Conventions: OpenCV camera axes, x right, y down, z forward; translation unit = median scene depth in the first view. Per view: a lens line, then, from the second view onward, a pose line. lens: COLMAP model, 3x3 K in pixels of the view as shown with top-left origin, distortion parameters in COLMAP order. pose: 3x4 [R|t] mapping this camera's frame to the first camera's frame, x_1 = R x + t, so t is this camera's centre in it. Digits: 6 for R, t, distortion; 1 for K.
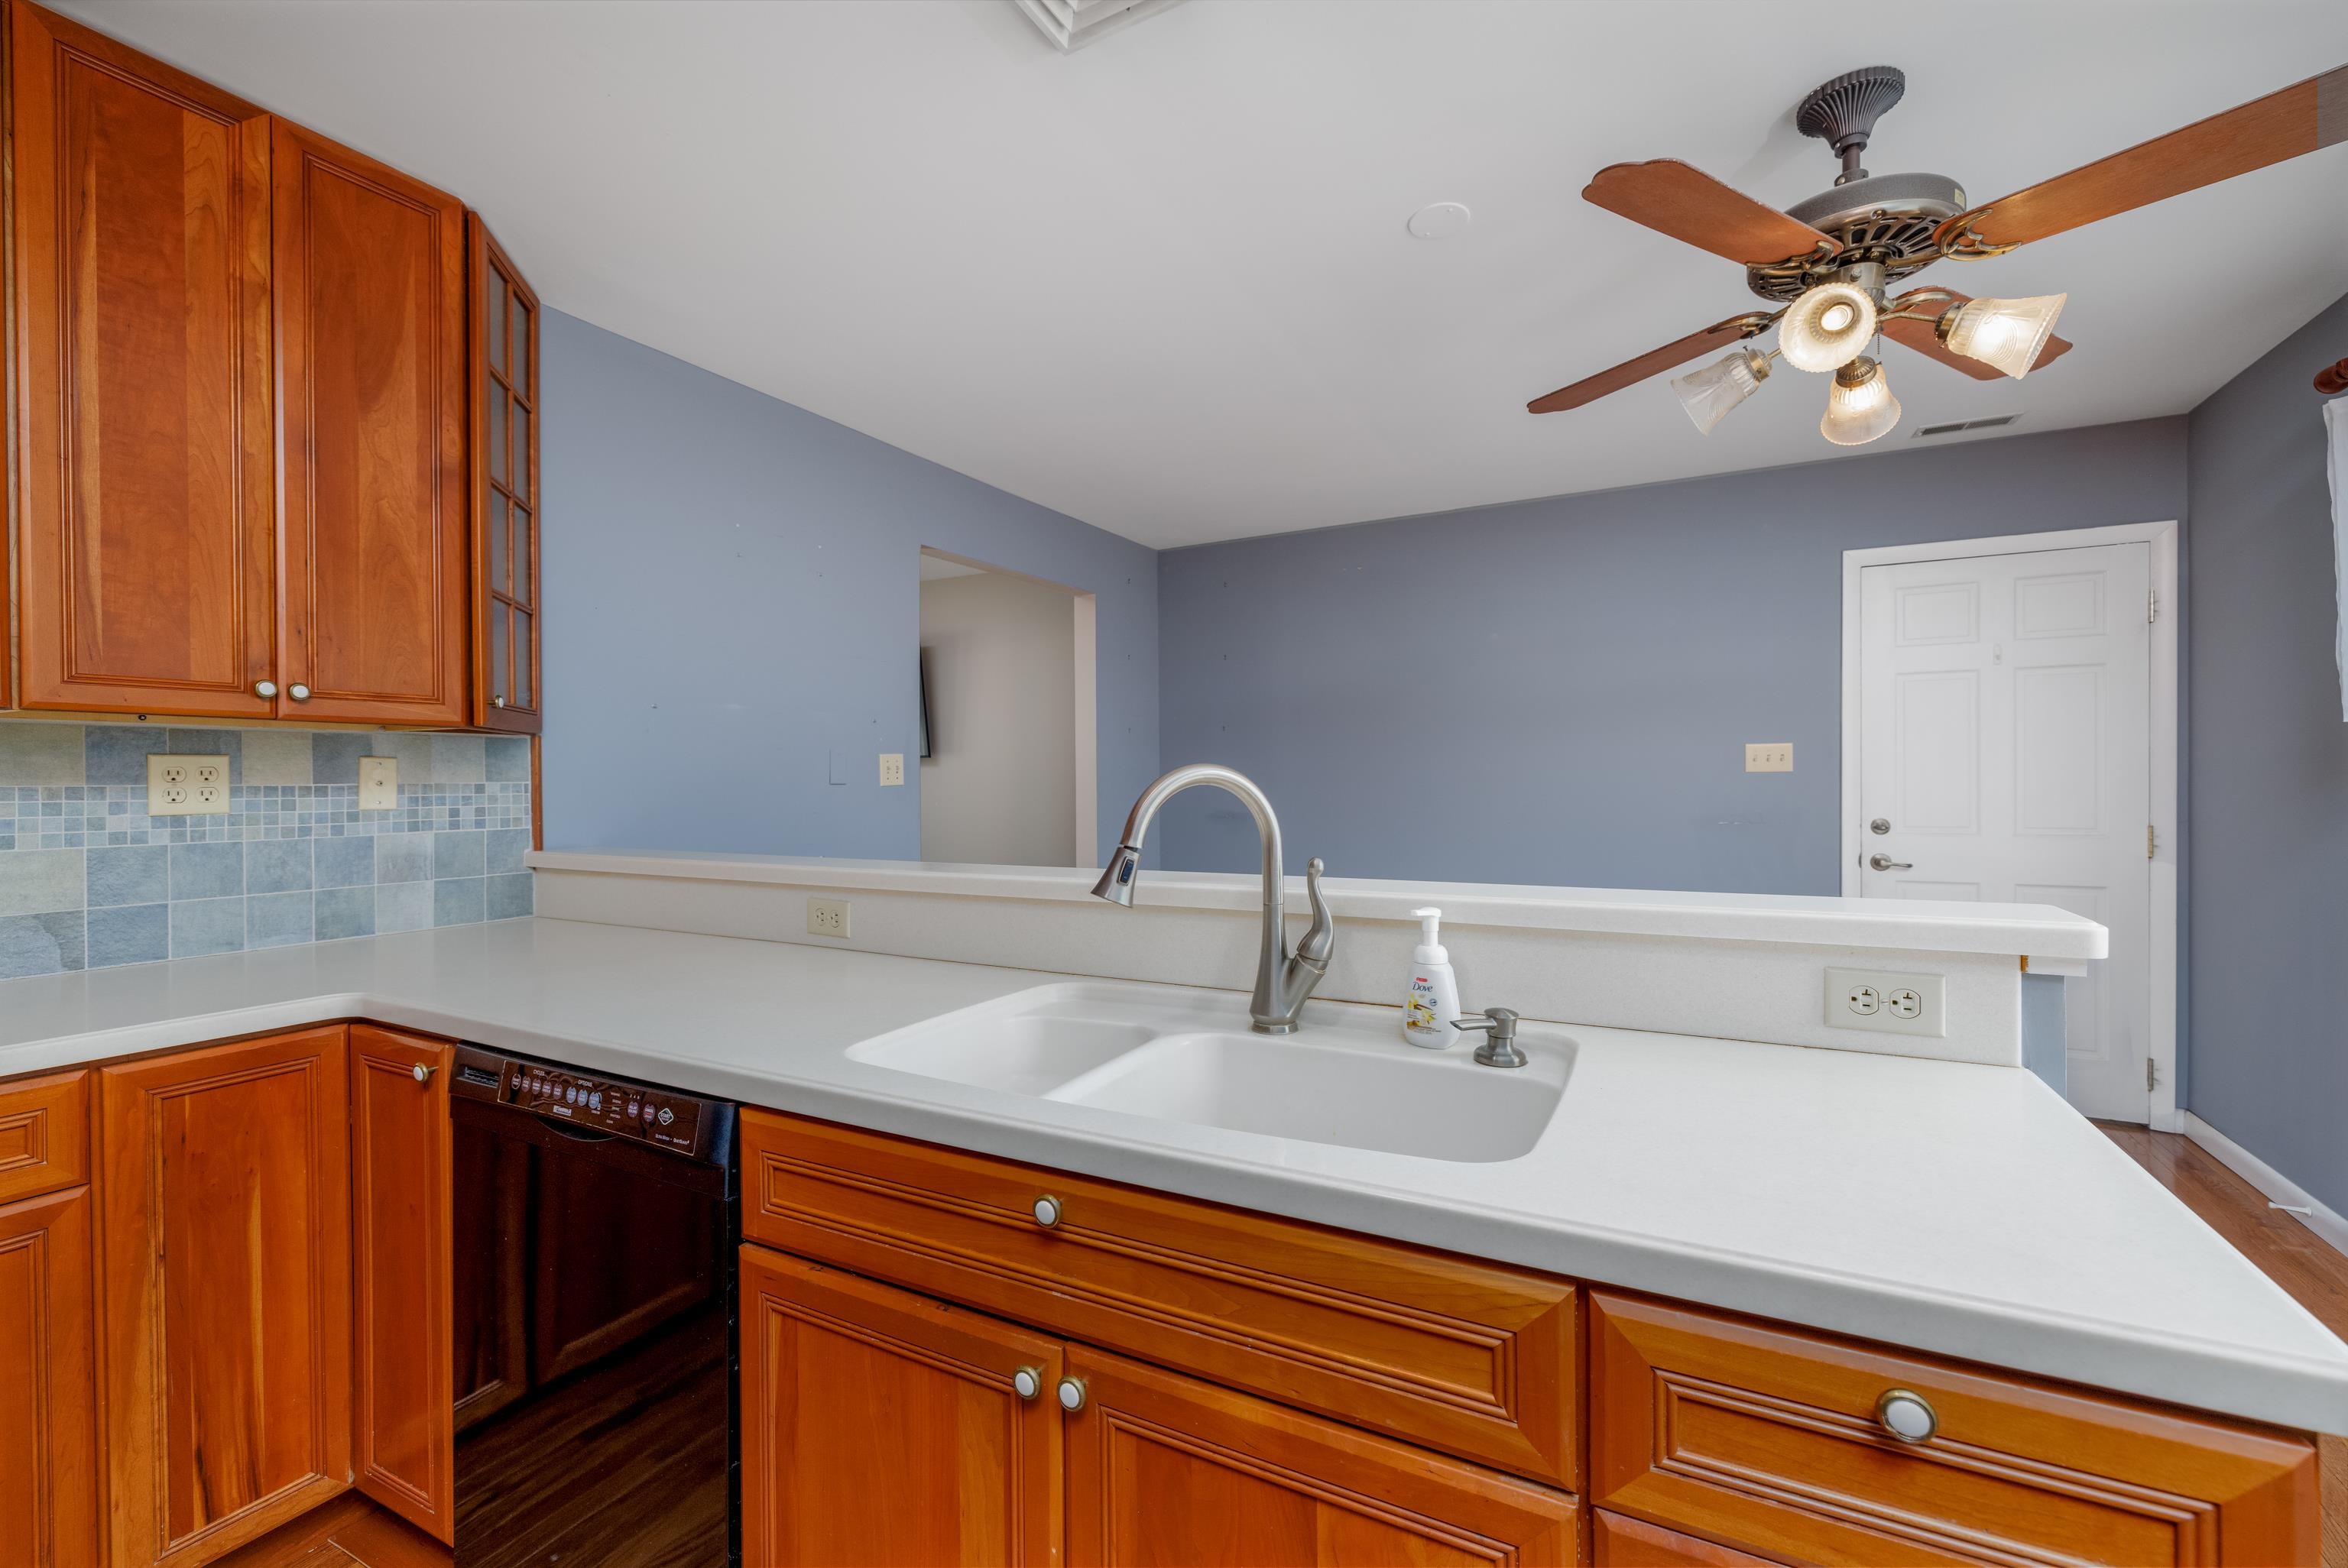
lens RADIAL K [[973.8, 0, 1162.0], [0, 973.8, 787.0], [0, 0, 1]] dist [-0.002662, -0.000025]
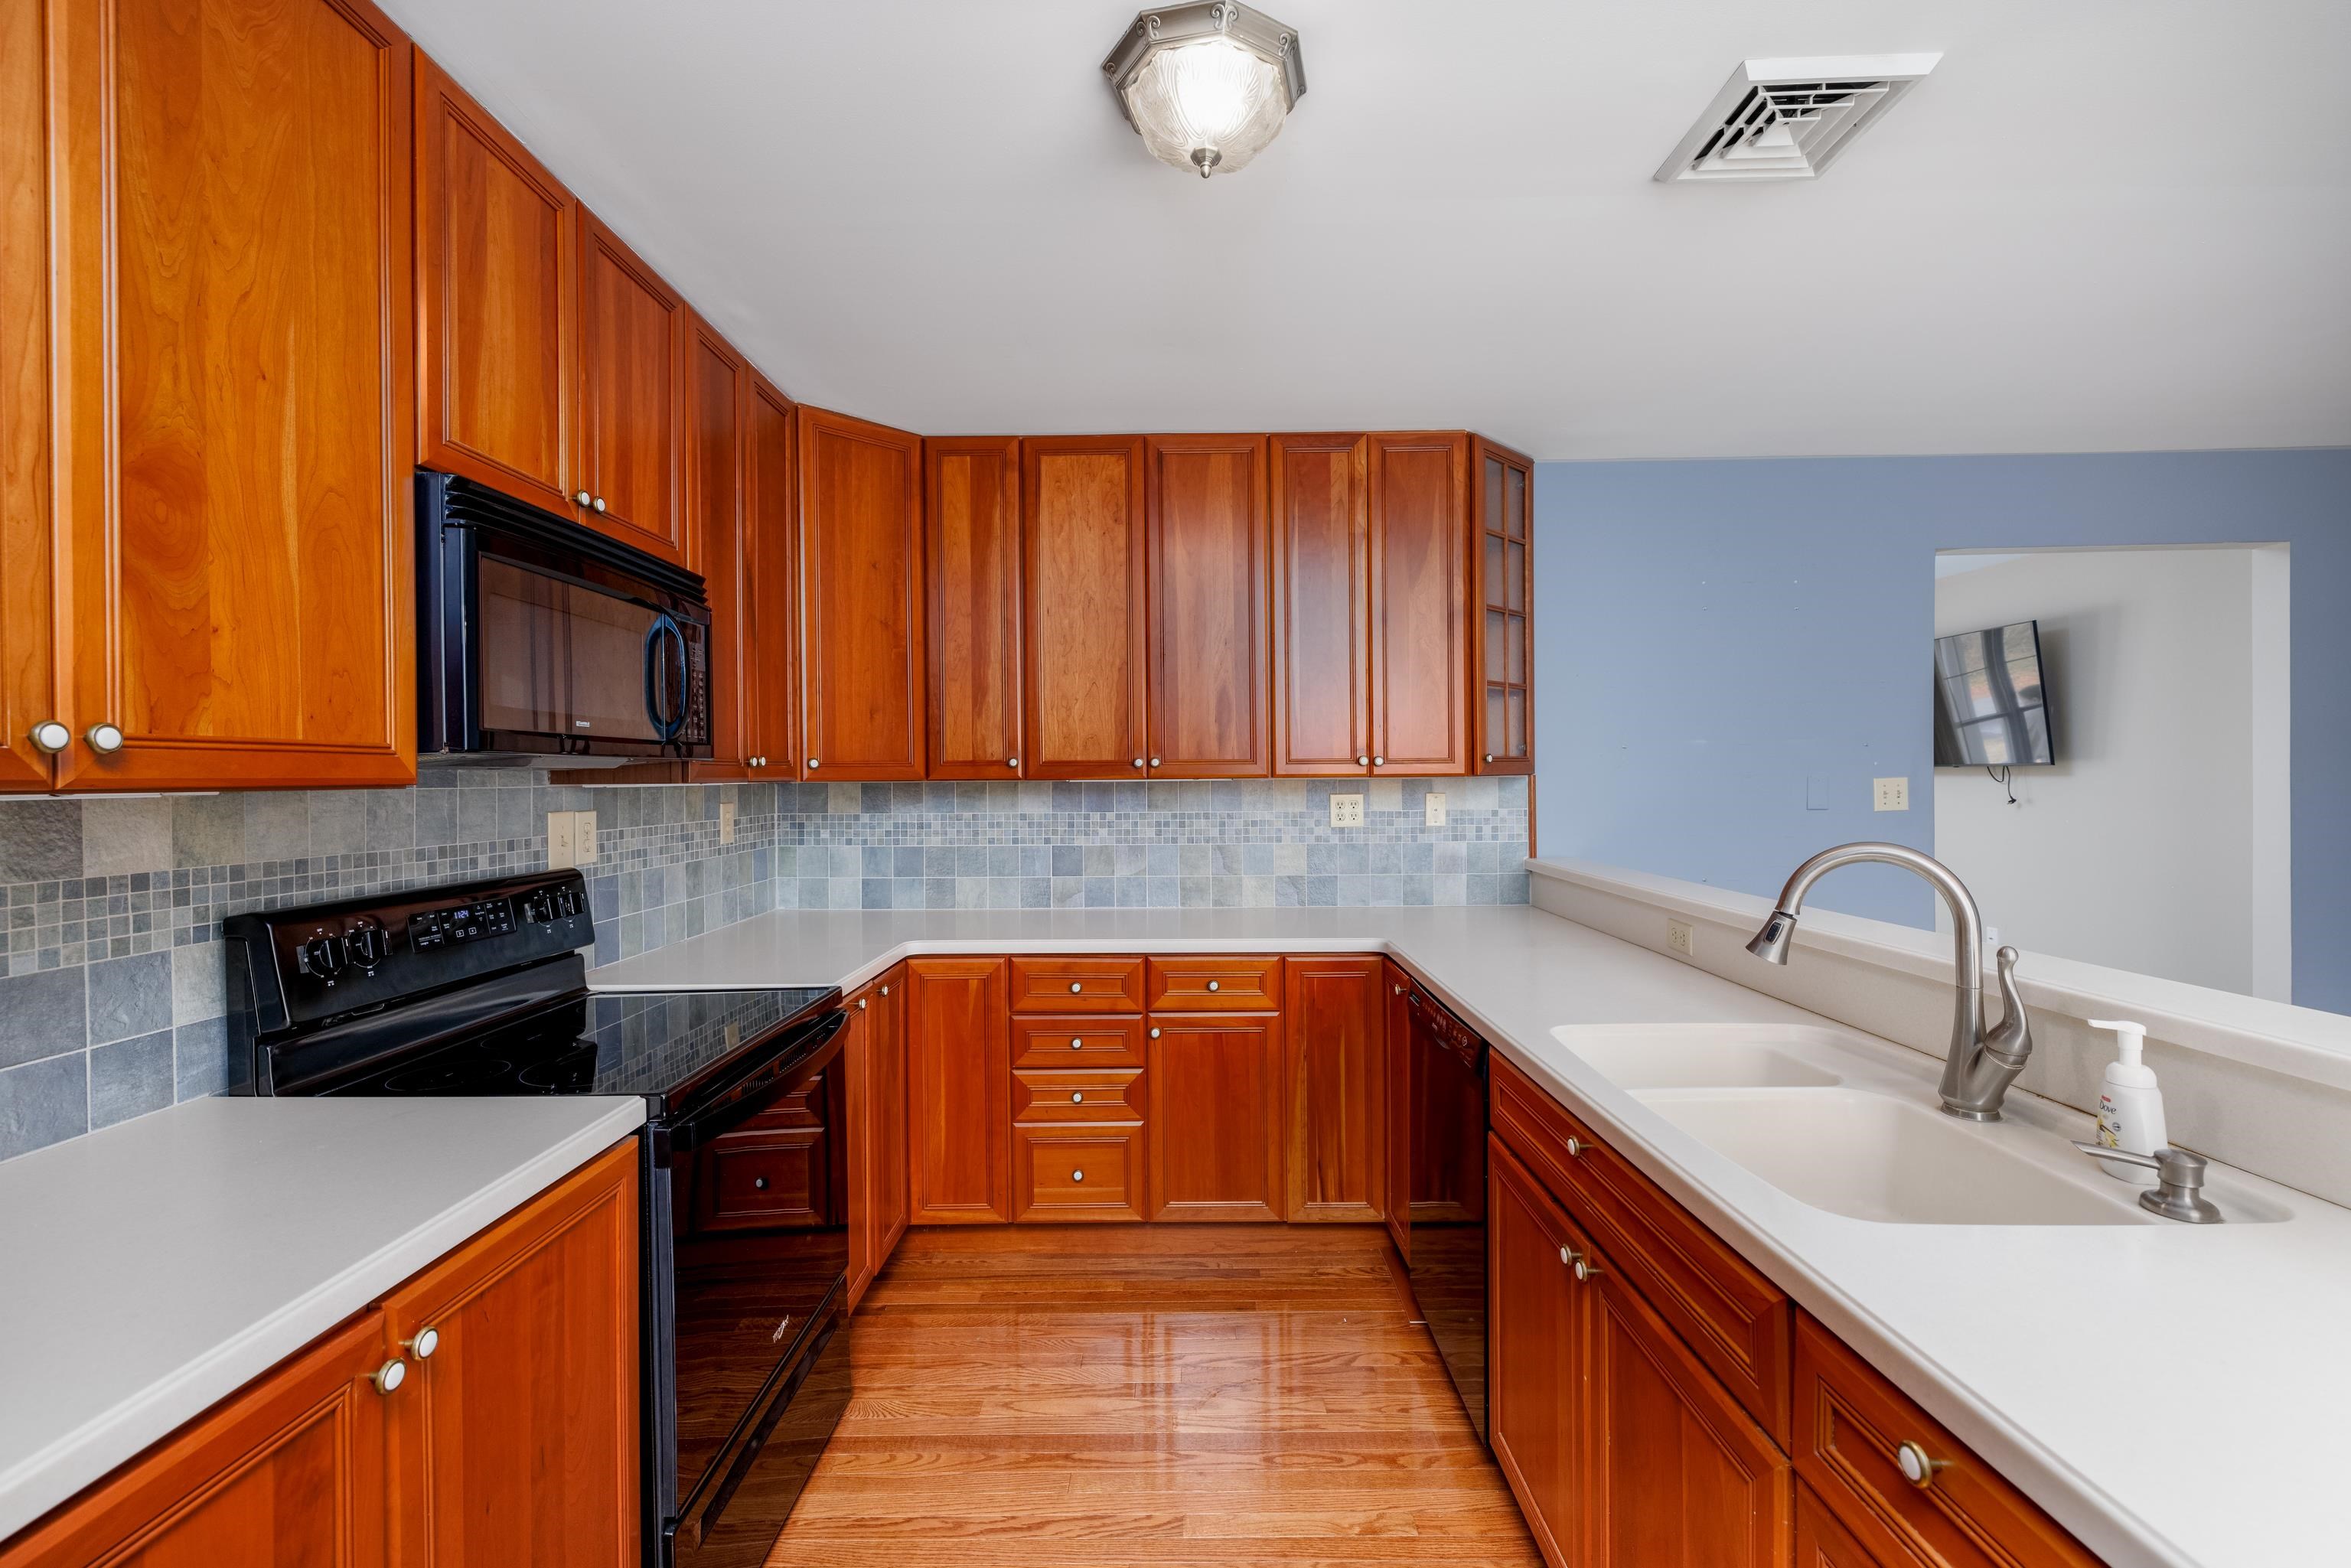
lens RADIAL K [[975.1, 0, 1177.3], [0, 975.1, 778.4], [0, 0, 1]] dist [-0.002662, -0.000025]
pose [[0.468465, 0.003946, -0.883473, 0.461884], [-0.001424, 0.999992, 0.003711, -0.070170], [0.883481, -0.000481, 0.468467, -0.126691]]
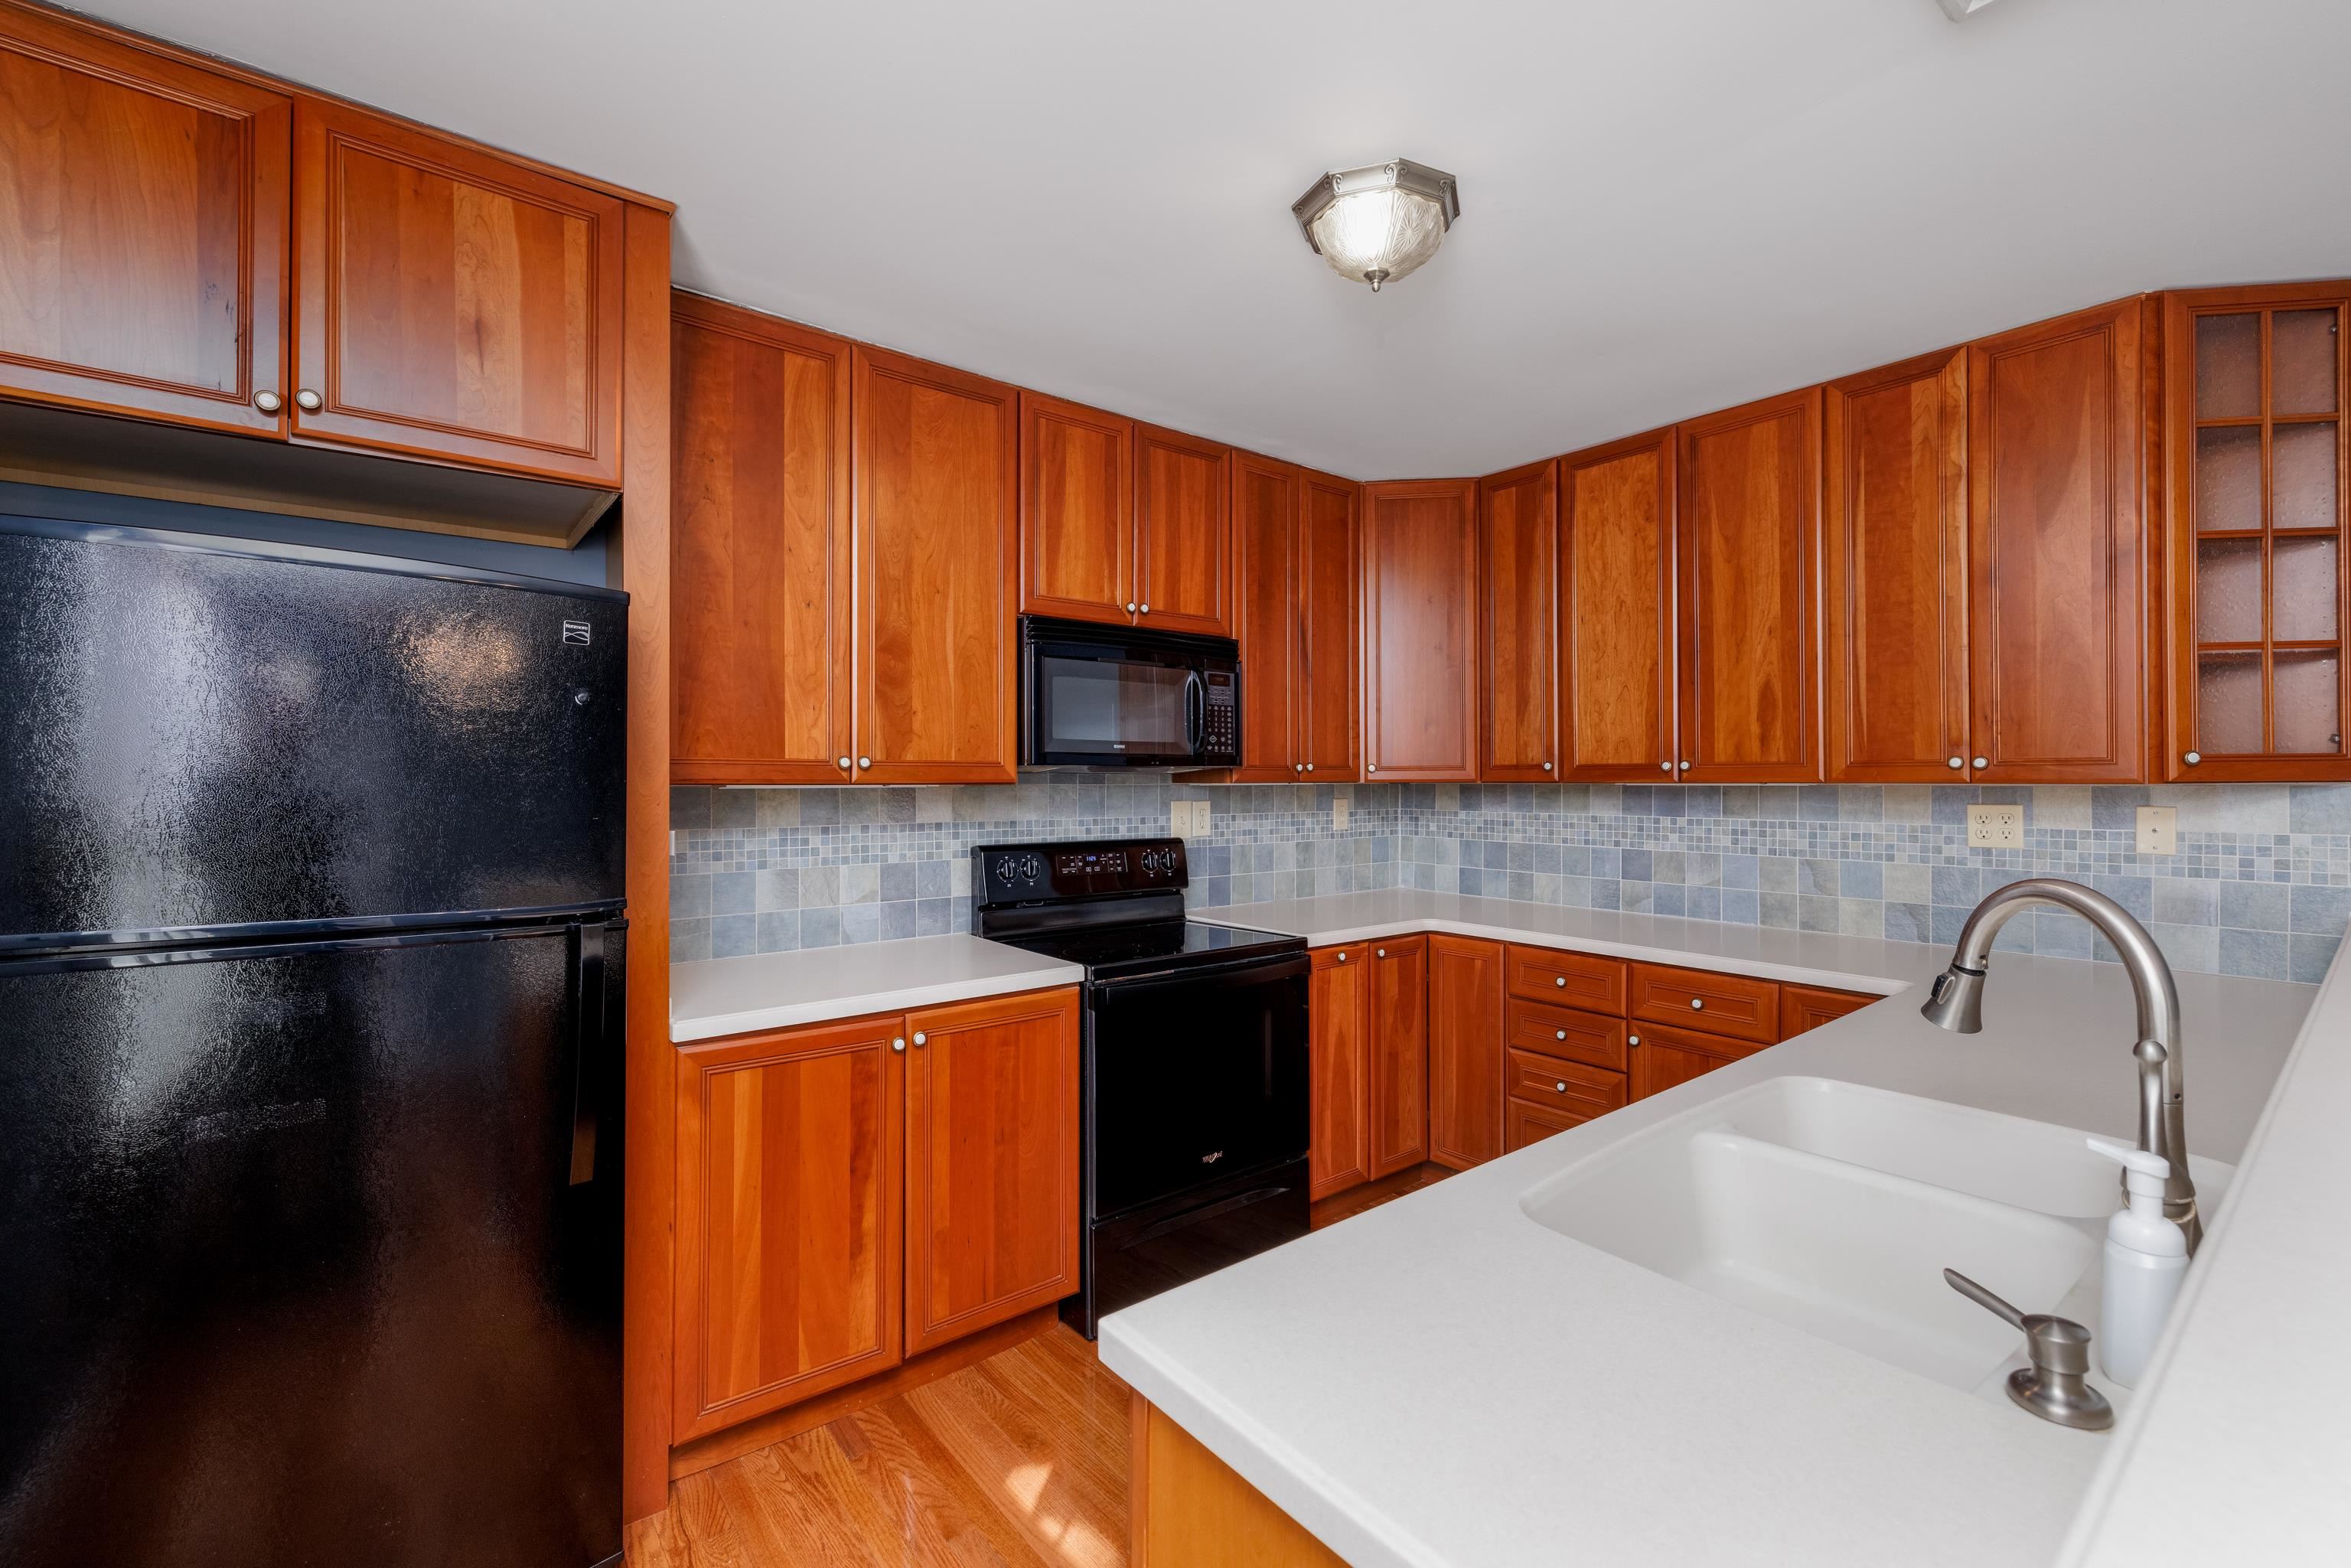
lens RADIAL K [[975.1, 0, 1187.1], [0, 975.1, 775.8], [0, 0, 1]] dist [-0.002662, -0.000025]
pose [[-0.381968, 0.001534, -0.924174, 0.745801], [-0.003693, 0.999988, 0.003186, -0.076967], [0.924168, 0.004630, -0.381957, 0.481025]]
